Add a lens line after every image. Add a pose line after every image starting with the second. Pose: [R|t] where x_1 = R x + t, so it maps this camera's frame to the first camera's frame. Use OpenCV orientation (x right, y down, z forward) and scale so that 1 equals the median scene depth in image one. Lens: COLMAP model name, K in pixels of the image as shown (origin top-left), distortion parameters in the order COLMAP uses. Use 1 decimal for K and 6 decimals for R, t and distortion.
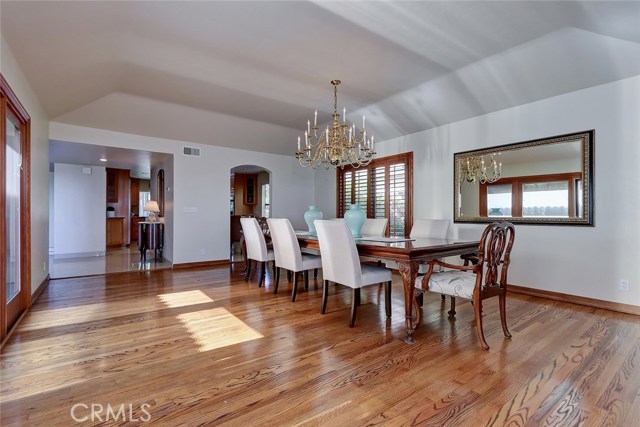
lens RADIAL K [[297.2, 0, 320.0], [0, 297.2, 213.5], [0, 0, 1]] dist [0.001134, 0.000054]
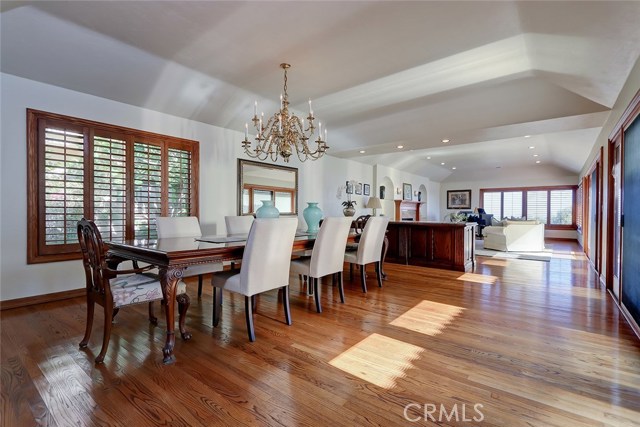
lens RADIAL K [[297.2, 0, 320.0], [0, 297.2, 213.5], [0, 0, 1]] dist [0.001134, 0.000054]
pose [[-0.252151, -0.005609, 0.967672, -0.969660], [-0.001165, 0.999984, 0.005493, 0.009610], [-0.967687, 0.000257, -0.252153, 1.264372]]
